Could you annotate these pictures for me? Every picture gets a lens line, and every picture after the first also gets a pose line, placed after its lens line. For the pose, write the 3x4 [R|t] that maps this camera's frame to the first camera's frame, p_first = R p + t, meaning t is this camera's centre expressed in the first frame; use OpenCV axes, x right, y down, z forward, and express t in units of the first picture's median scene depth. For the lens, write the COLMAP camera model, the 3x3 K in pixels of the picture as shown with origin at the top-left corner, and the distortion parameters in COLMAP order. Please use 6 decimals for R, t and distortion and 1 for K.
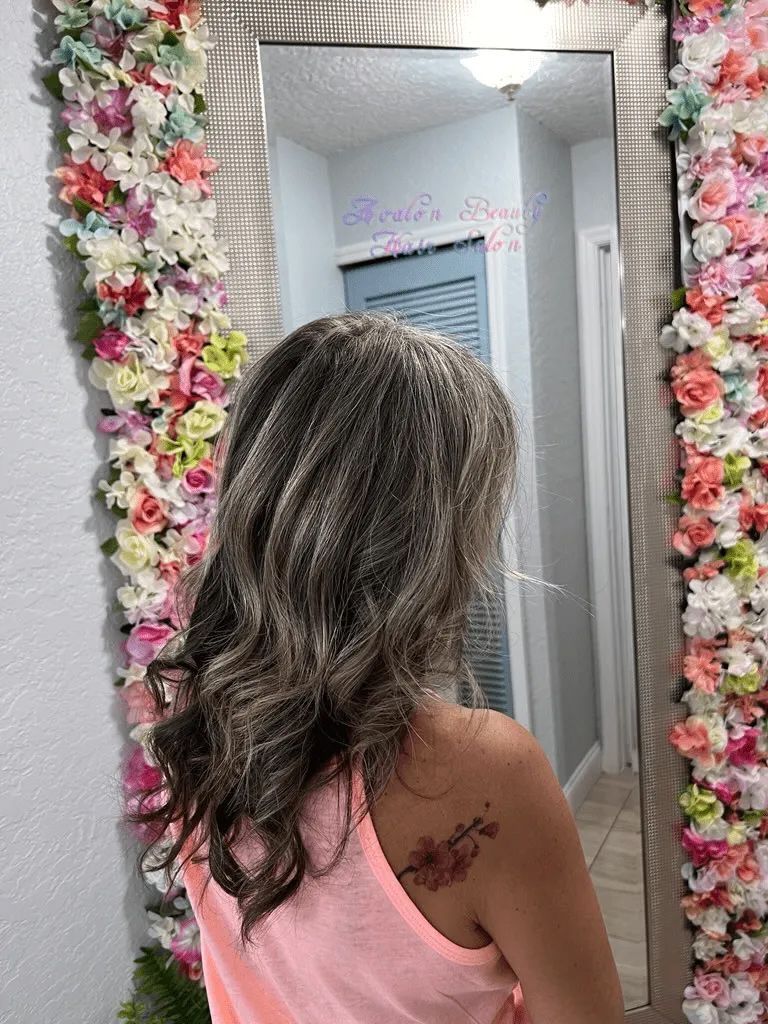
lens RADIAL K [[774.1, 0, 386.4], [0, 774.1, 511.6], [0, 0, 1]] dist [0.029902, -0.045038]
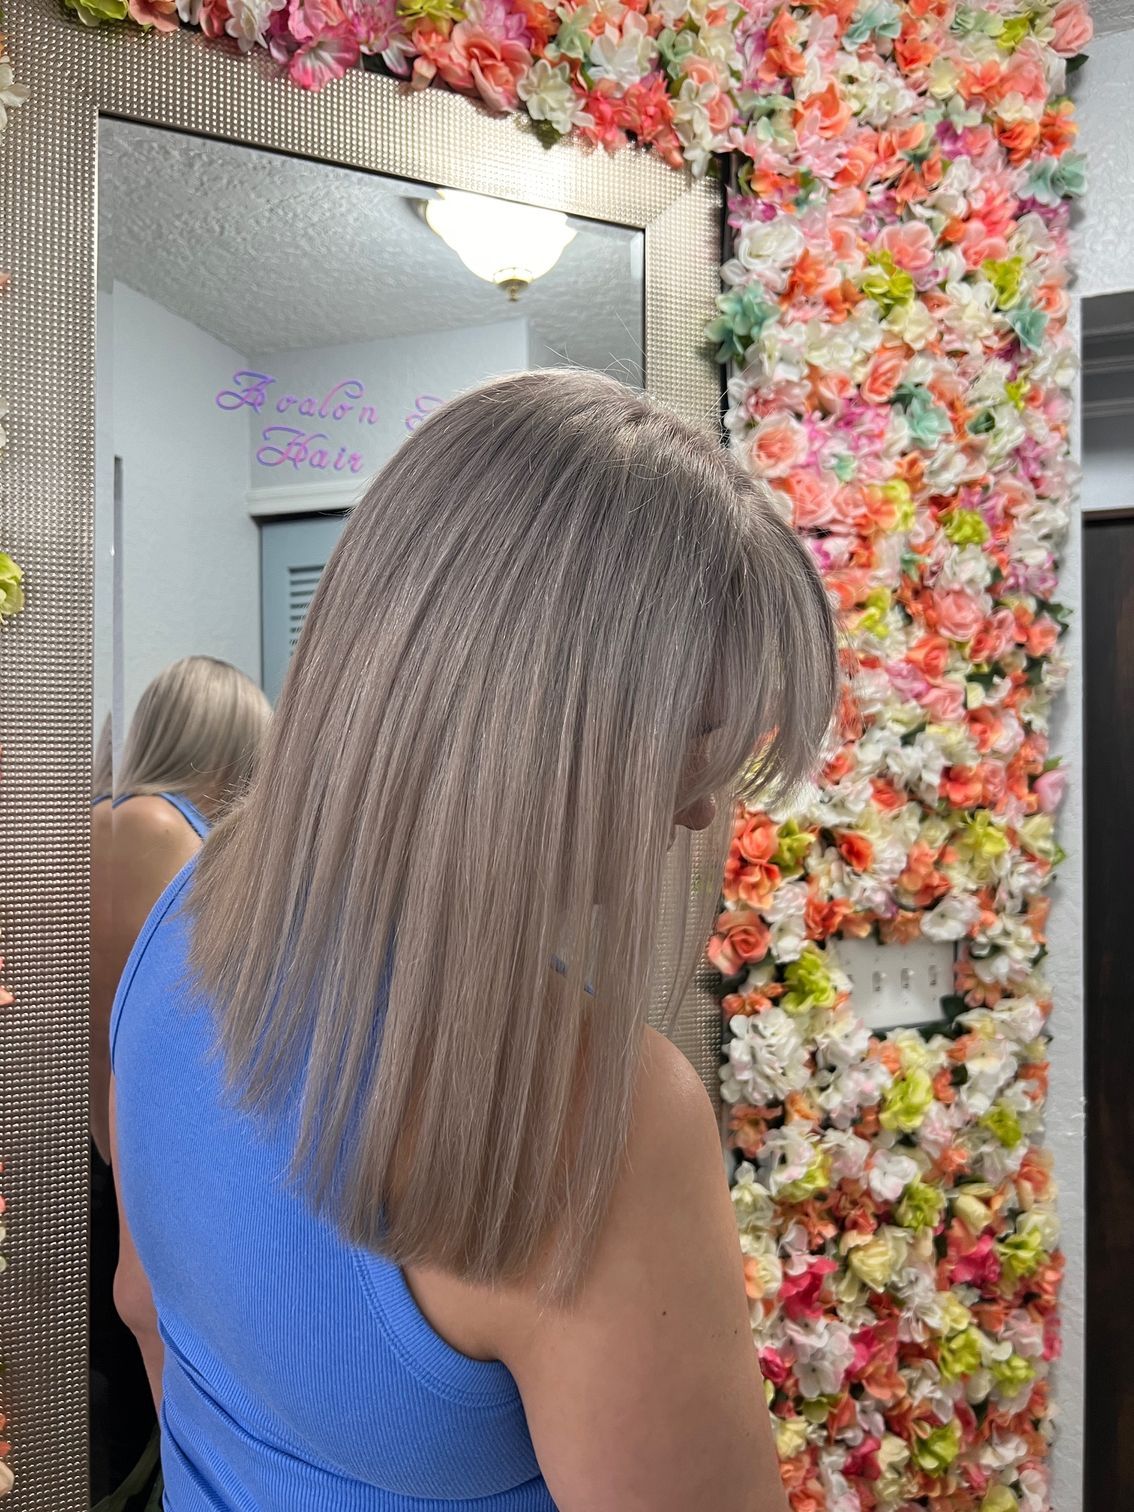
lens RADIAL K [[1148.9, 0, 558.3], [0, 1148.9, 758.9], [0, 0, 1]] dist [0.025851, -0.037027]
pose [[0.979812, 0.079369, 0.183493, 0.063461], [-0.052332, 0.987638, -0.147759, 0.030920], [-0.192952, 0.135173, 0.971853, 0.078400]]
